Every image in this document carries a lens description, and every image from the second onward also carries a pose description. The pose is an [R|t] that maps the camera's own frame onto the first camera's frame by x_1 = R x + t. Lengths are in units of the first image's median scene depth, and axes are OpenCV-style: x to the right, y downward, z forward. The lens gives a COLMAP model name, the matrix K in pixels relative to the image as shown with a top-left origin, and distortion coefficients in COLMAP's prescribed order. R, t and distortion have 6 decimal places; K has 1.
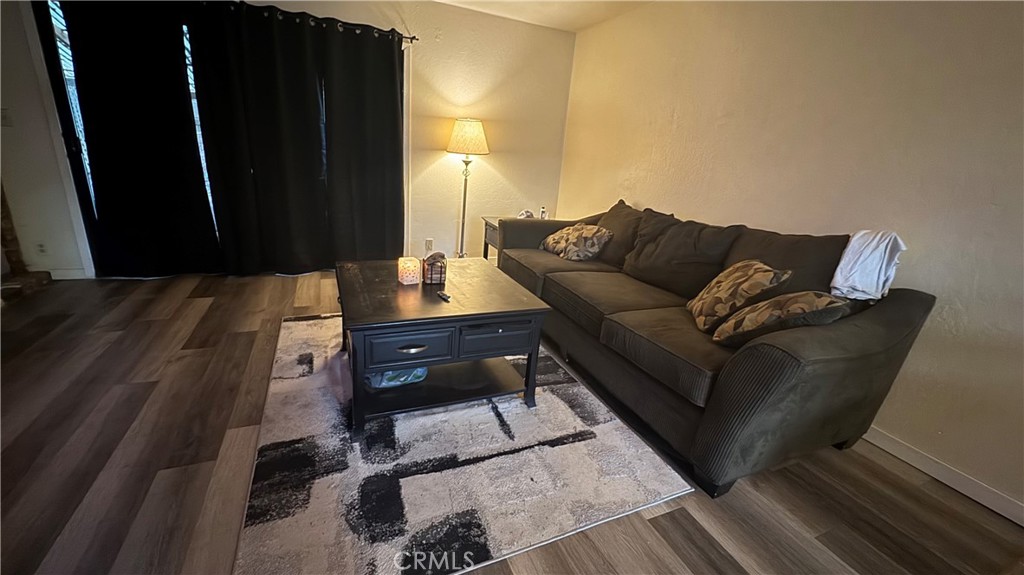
lens RADIAL K [[407.9, 0, 512.6], [0, 407.9, 286.7], [0, 0, 1]] dist [-0.001202, -0.000013]
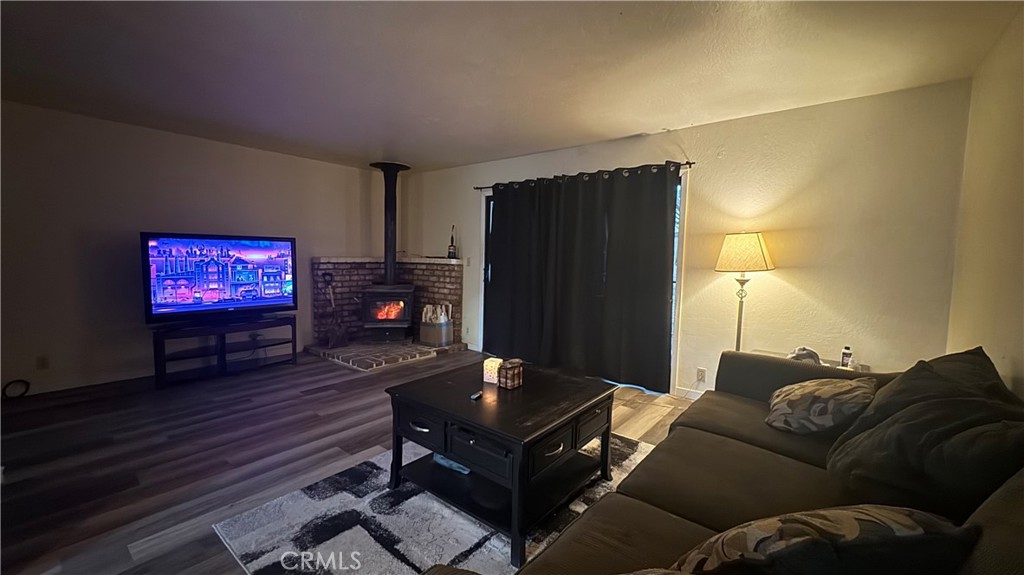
lens RADIAL K [[407.9, 0, 513.9], [0, 407.9, 288.0], [0, 0, 1]] dist [-0.001202, -0.000013]
pose [[0.460806, -0.001918, -0.887499, 0.523958], [-0.260341, 0.955713, -0.137239, -0.080059], [0.848458, 0.294293, 0.439899, 0.336228]]
